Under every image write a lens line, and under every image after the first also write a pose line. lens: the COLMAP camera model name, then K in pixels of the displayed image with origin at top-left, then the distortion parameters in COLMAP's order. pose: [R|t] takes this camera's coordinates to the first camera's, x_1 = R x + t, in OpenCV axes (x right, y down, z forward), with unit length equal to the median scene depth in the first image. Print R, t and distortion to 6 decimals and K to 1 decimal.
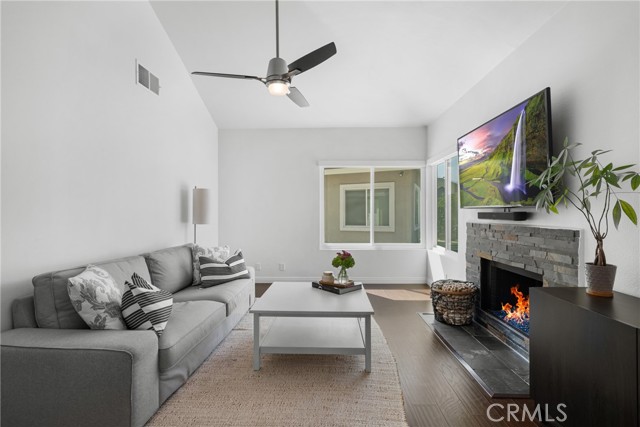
lens RADIAL K [[293.6, 0, 323.7], [0, 293.6, 212.9], [0, 0, 1]] dist [-0.004030, 0.000424]
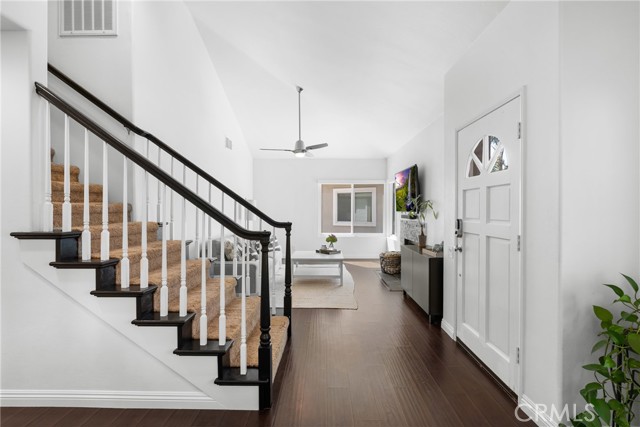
lens RADIAL K [[293.6, 0, 320.3], [0, 293.6, 212.4], [0, 0, 1]] dist [-0.004030, 0.000424]
pose [[0.999982, 0.003219, 0.005013, -0.020602], [-0.003278, 0.999924, 0.011872, -0.042716], [-0.004975, -0.011888, 0.999917, -1.006105]]
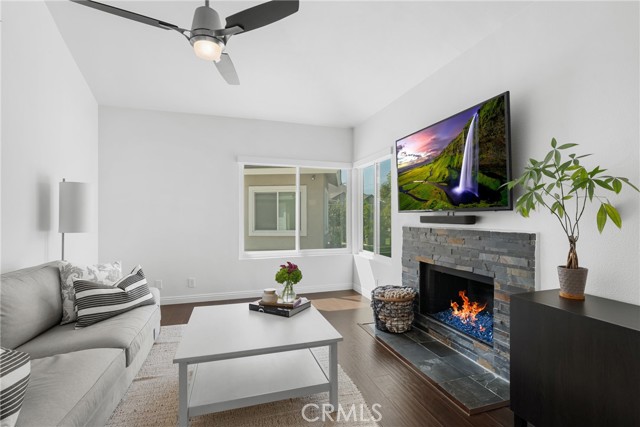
lens RADIAL K [[293.6, 0, 321.9], [0, 293.6, 216.6], [0, 0, 1]] dist [-0.004030, 0.000424]
pose [[0.944662, 0.000070, 0.328046, -0.117218], [0.000407, 0.999999, -0.001384, 0.001313], [-0.328046, 0.001441, 0.944661, 0.191504]]
